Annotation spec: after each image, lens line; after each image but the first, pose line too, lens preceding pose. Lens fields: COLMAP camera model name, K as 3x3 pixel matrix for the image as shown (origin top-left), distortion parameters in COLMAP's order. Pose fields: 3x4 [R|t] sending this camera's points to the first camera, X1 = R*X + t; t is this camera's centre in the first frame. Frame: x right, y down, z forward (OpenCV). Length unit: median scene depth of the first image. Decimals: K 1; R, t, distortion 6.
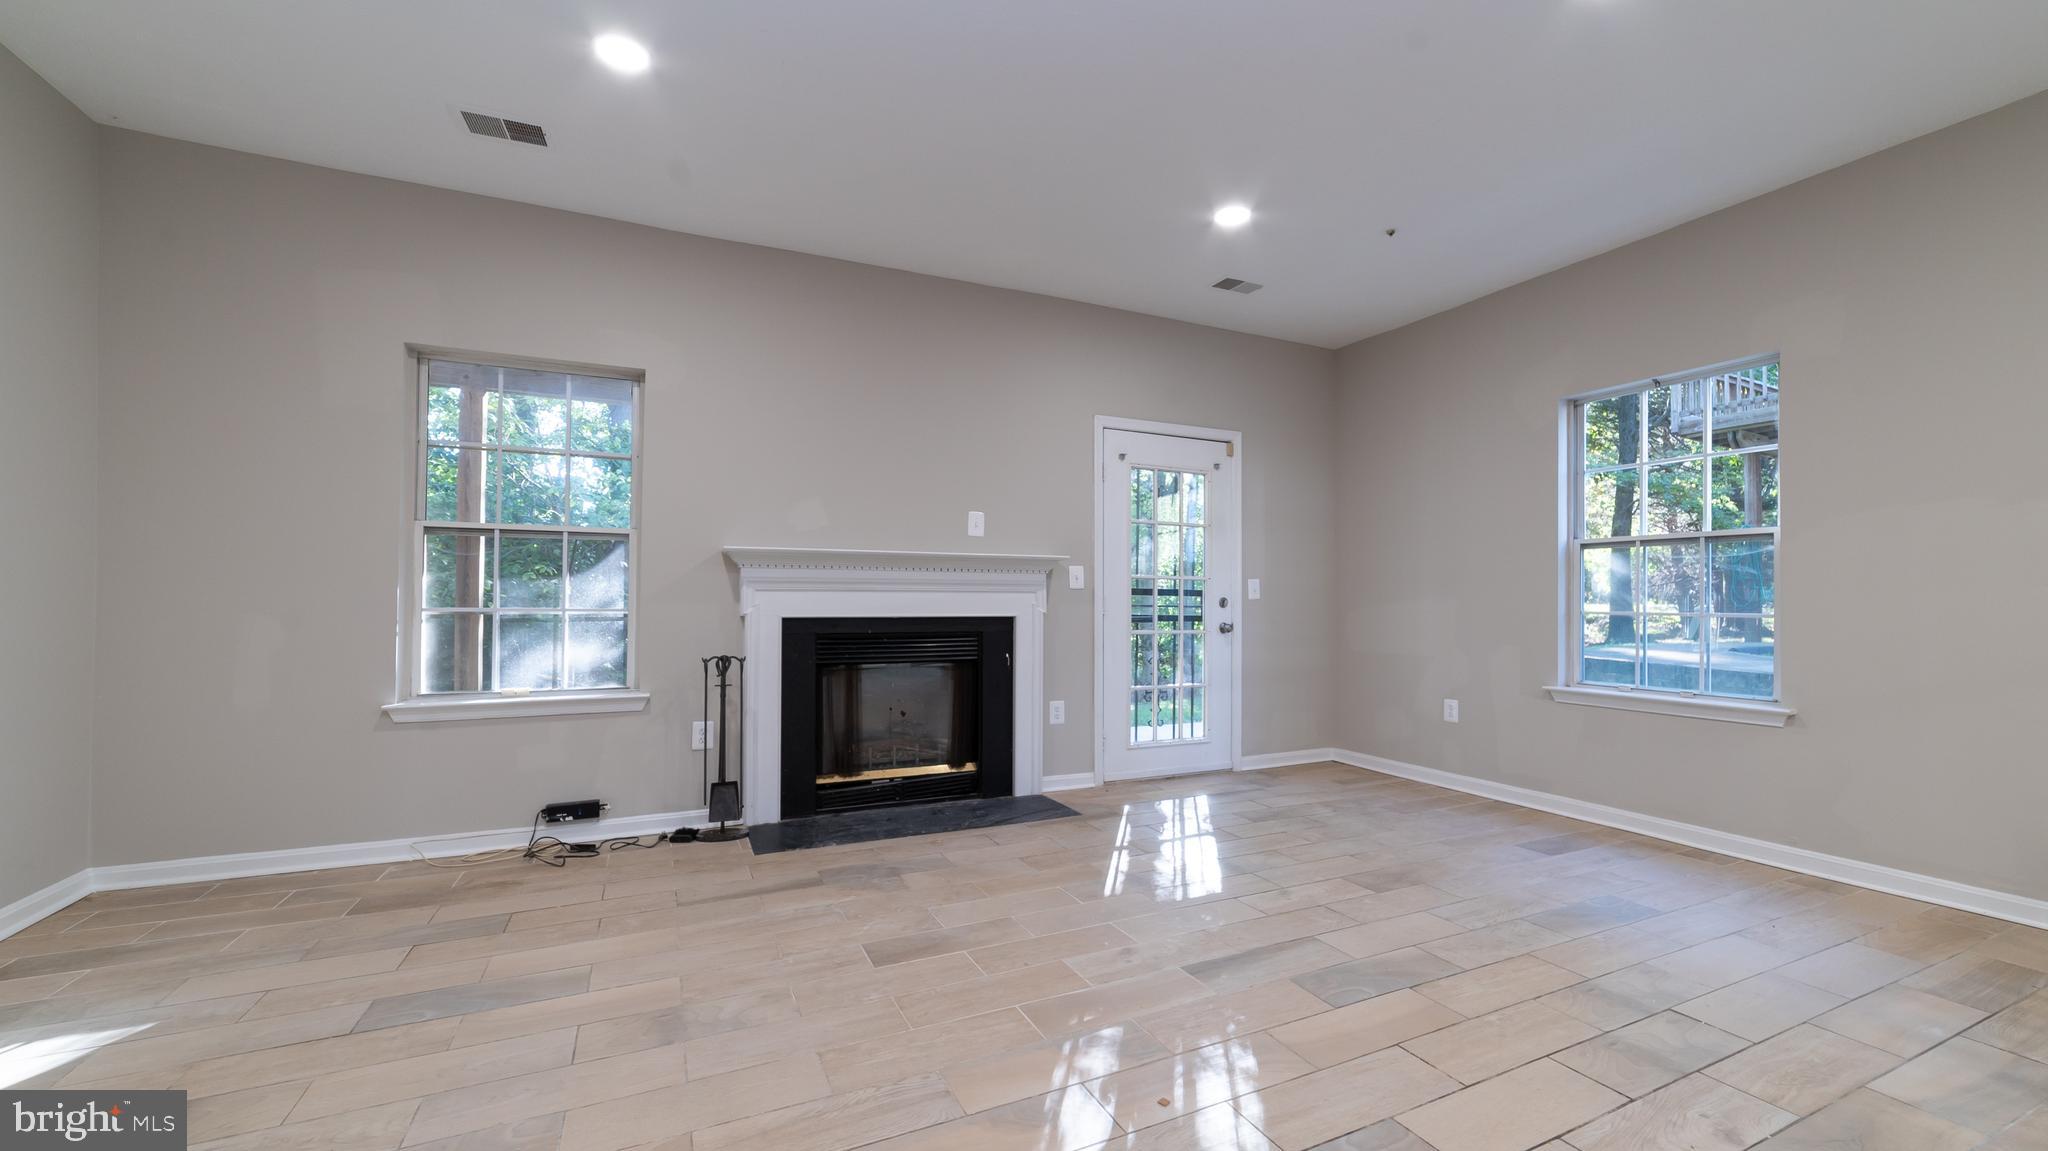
lens RADIAL K [[794.1, 0, 1027.4], [0, 794.1, 577.9], [0, 0, 1]] dist [-0.010540, 0.000163]
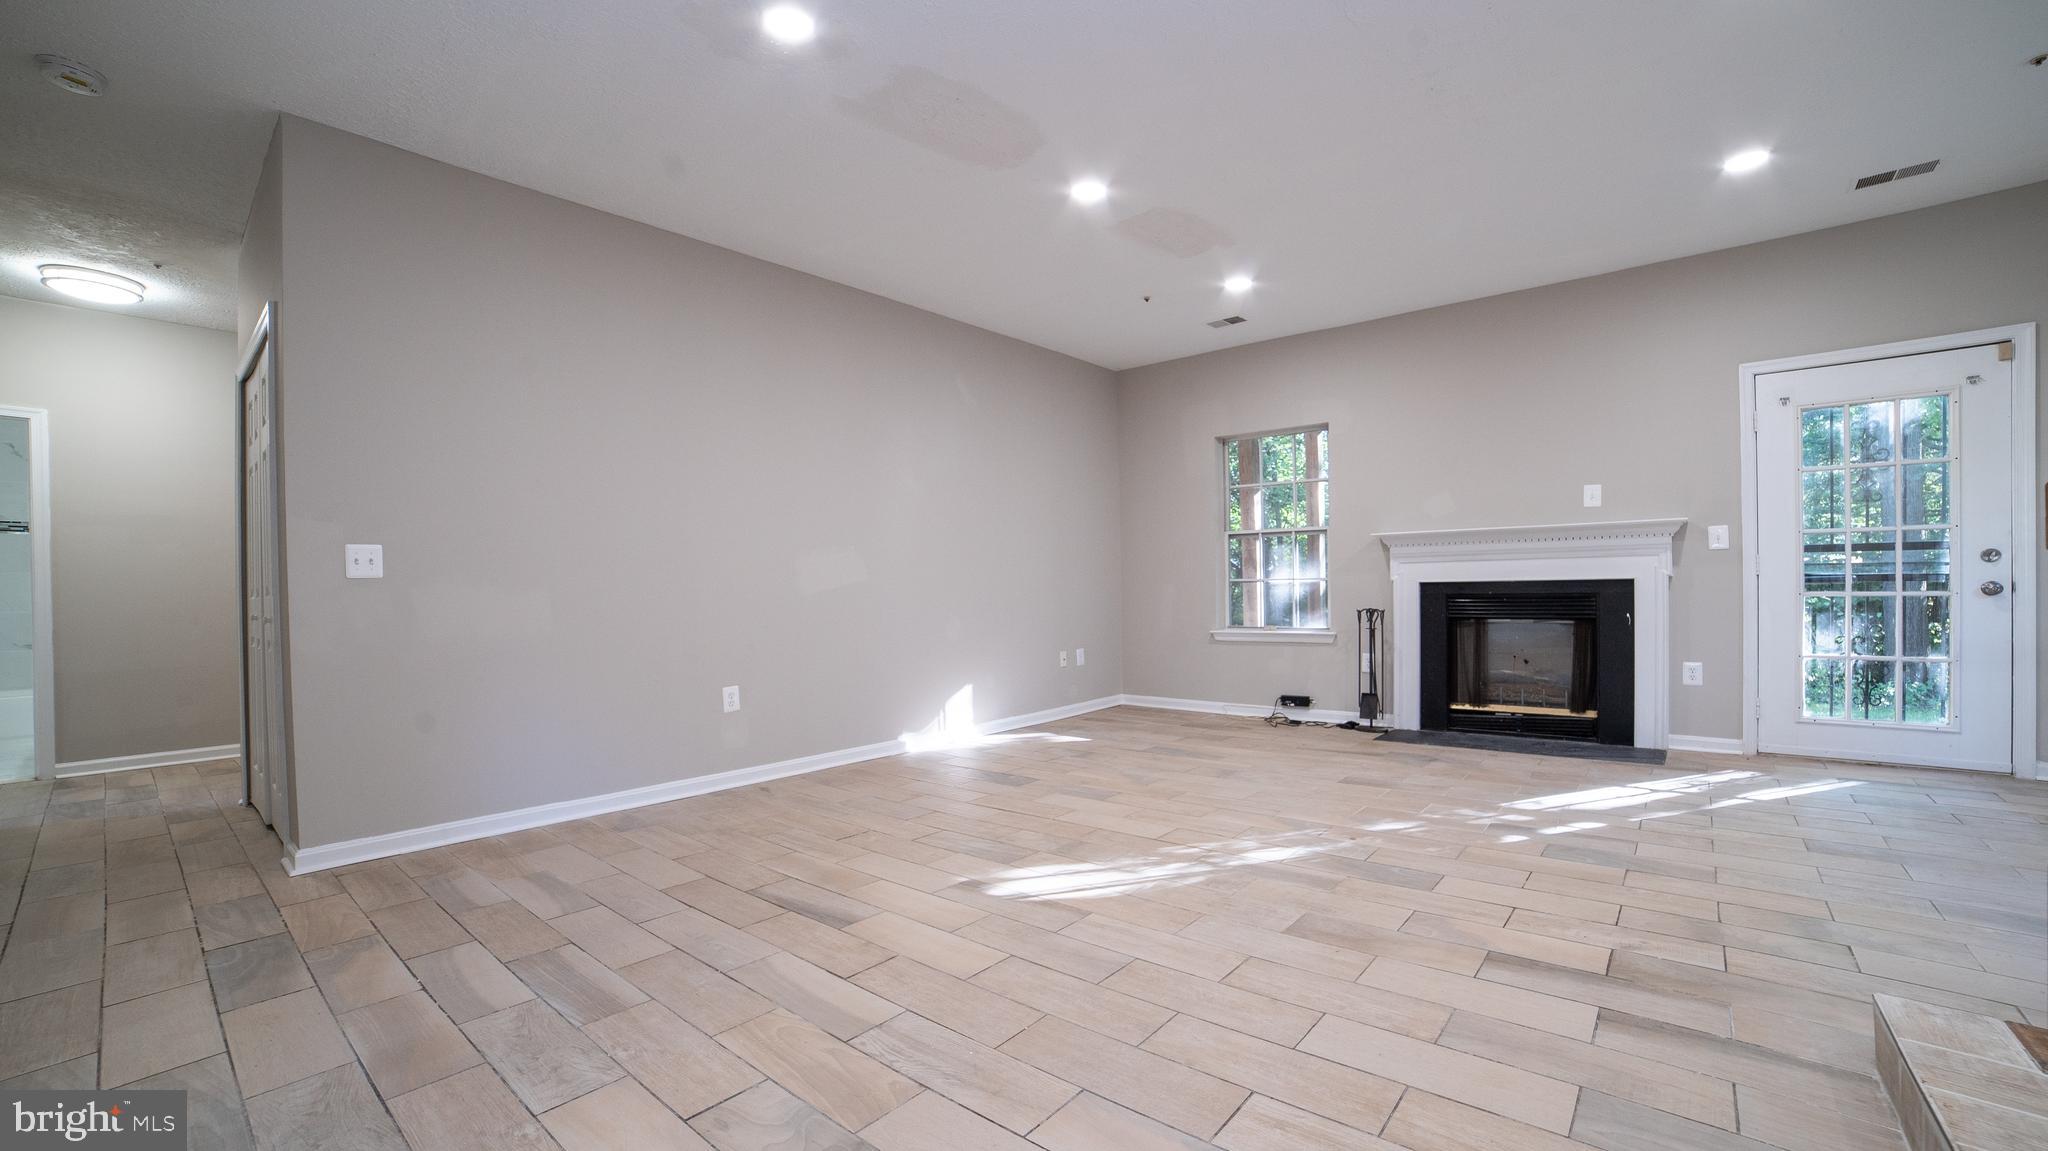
lens RADIAL K [[831.7, 0, 1068.4], [0, 831.7, 593.2], [0, 0, 1]] dist [-0.100214, 0.033570]
pose [[0.456340, -0.005906, -0.889786, 0.678608], [0.048876, 0.998635, 0.018438, 0.013051], [0.888462, -0.051903, 0.456006, -0.181214]]
